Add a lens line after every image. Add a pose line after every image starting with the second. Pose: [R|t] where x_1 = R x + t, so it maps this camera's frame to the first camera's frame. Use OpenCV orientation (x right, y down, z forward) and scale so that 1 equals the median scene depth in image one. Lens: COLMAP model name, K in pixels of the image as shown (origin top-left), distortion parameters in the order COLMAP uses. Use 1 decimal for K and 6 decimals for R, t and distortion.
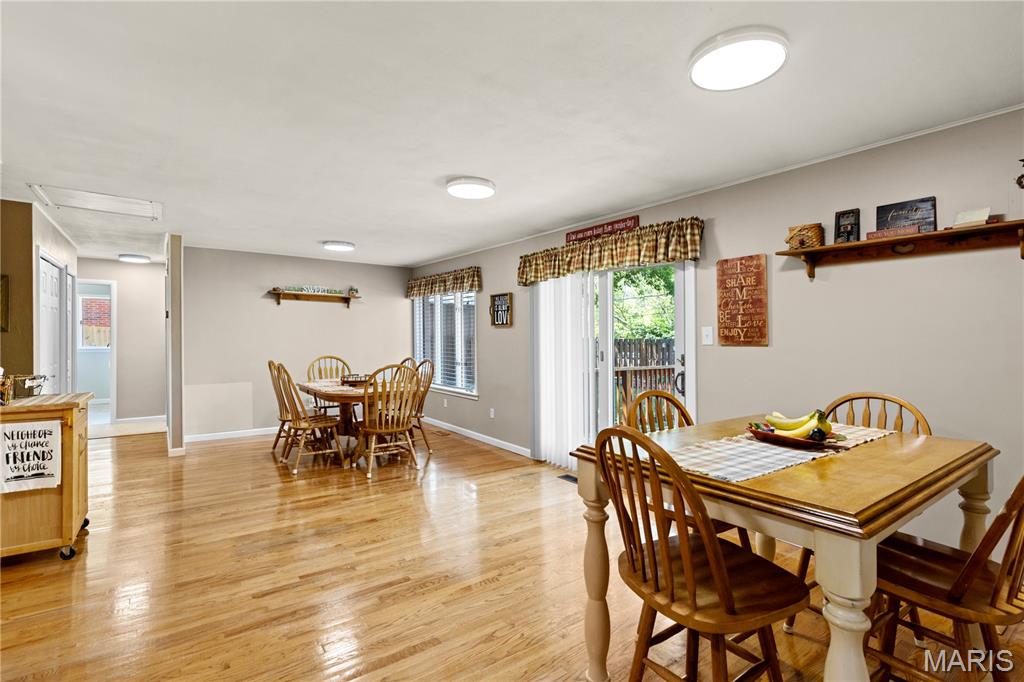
lens RADIAL K [[484.9, 0, 524.9], [0, 484.9, 341.2], [0, 0, 1]] dist [0.004094, -0.004278]
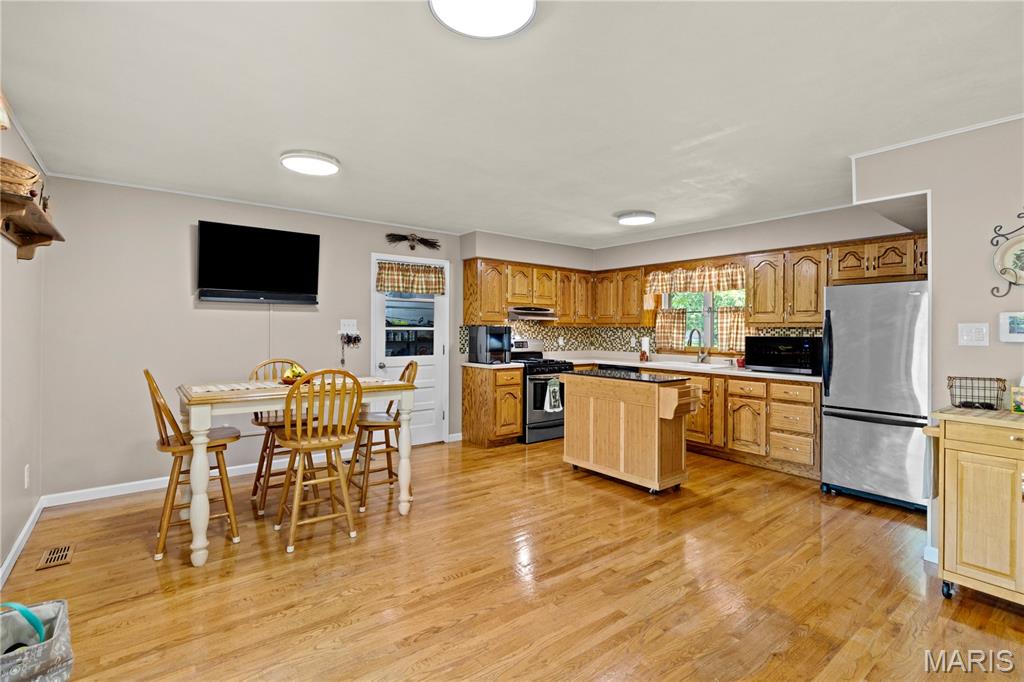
lens RADIAL K [[484.9, 0, 534.4], [0, 484.9, 312.5], [0, 0, 1]] dist [0.004094, -0.004278]
pose [[-0.998229, -0.007389, -0.059024, -0.142042], [-0.005914, 0.999667, -0.025127, -0.005686], [0.059190, -0.024733, -0.997940, 1.524213]]
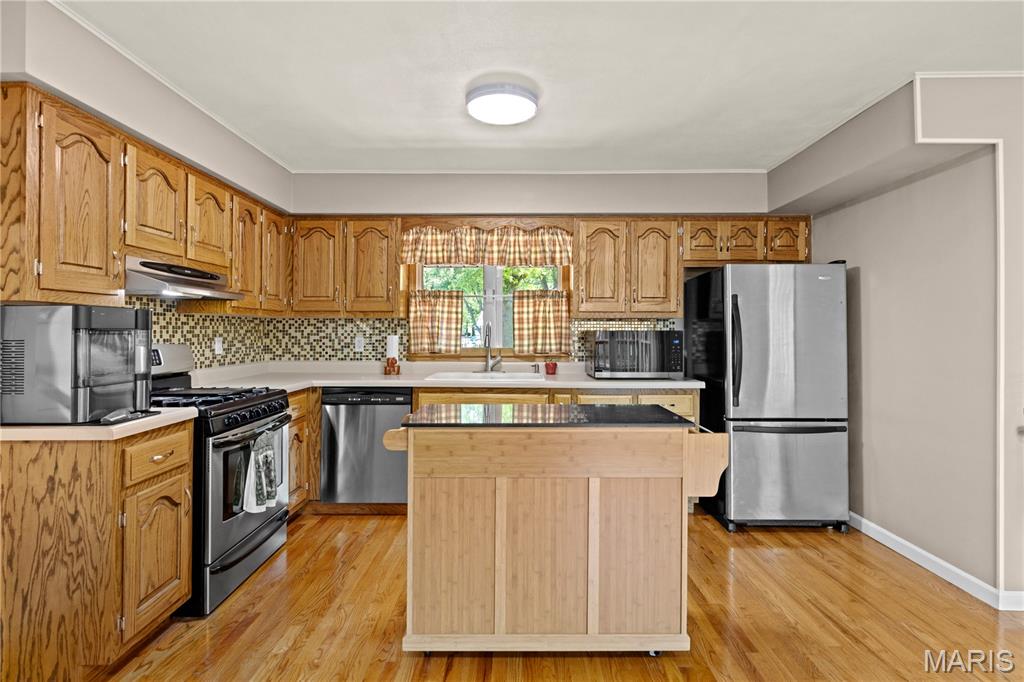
lens RADIAL K [[482.3, 0, 516.8], [0, 482.3, 321.9], [0, 0, 1]] dist [-0.002168, -0.001468]
pose [[-0.598191, -0.013252, -0.801244, 0.042836], [-0.007649, 0.999912, -0.010828, 0.018494], [0.801317, -0.000349, -0.598239, 0.604126]]
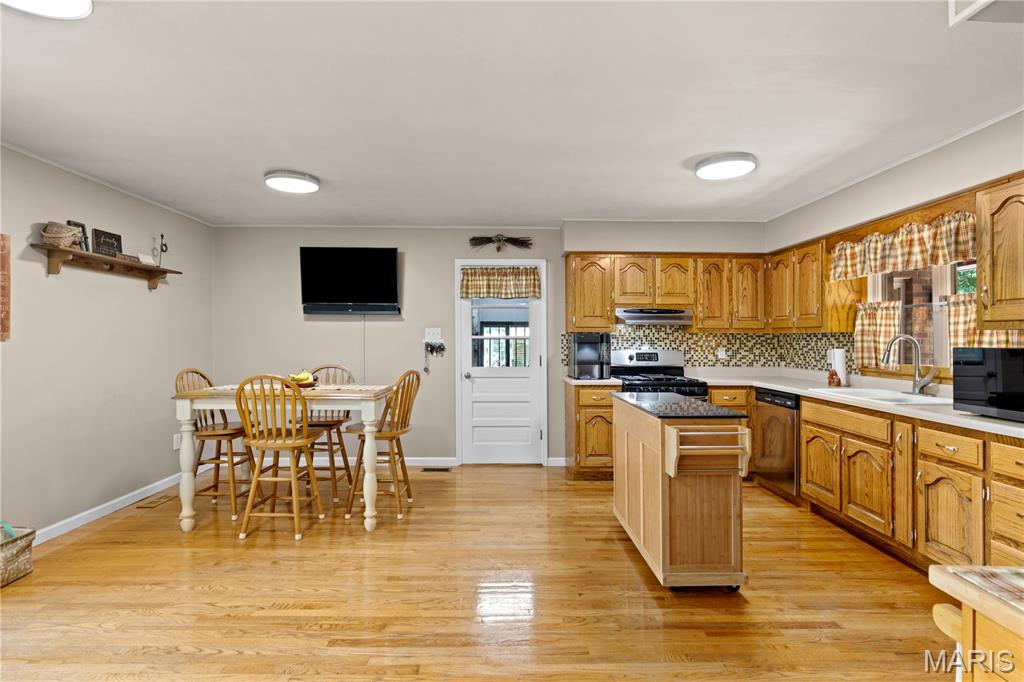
lens RADIAL K [[512.7, 0, 517.0], [0, 512.7, 329.7], [0, 0, 1]] dist [-0.000063, 0.000422]
pose [[-0.819613, 0.009090, 0.572846, -0.743944], [0.004250, 0.999943, -0.009787, 0.002636], [-0.572902, -0.005587, -0.819605, 1.170207]]
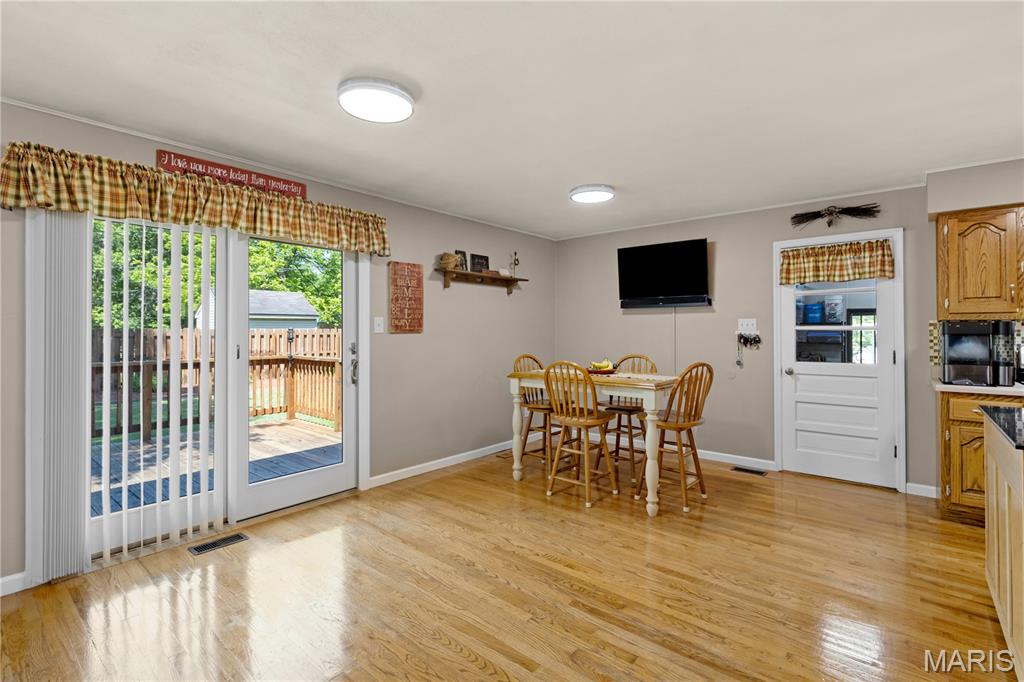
lens RADIAL K [[484.9, 0, 512.6], [0, 484.9, 327.3], [0, 0, 1]] dist [0.004094, -0.004278]
pose [[-0.229319, 0.009473, 0.973305, -0.826072], [0.013021, 0.999893, -0.006663, 0.005317], [-0.973264, 0.011146, -0.229418, 1.011607]]
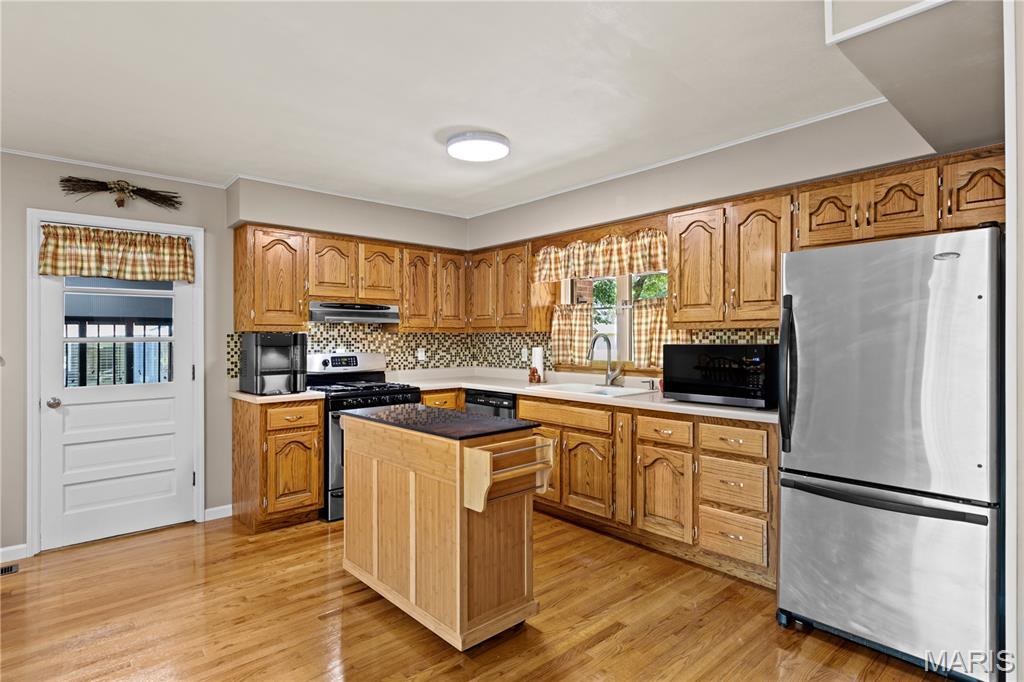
lens RADIAL K [[533.4, 0, 530.4], [0, 533.4, 326.2], [0, 0, 1]] dist [-0.003712, 0.002343]
pose [[-0.993539, 0.005156, -0.113371, -0.499492], [0.006553, 0.999907, -0.011957, 0.002327], [0.113298, -0.012622, -0.993481, 1.059577]]
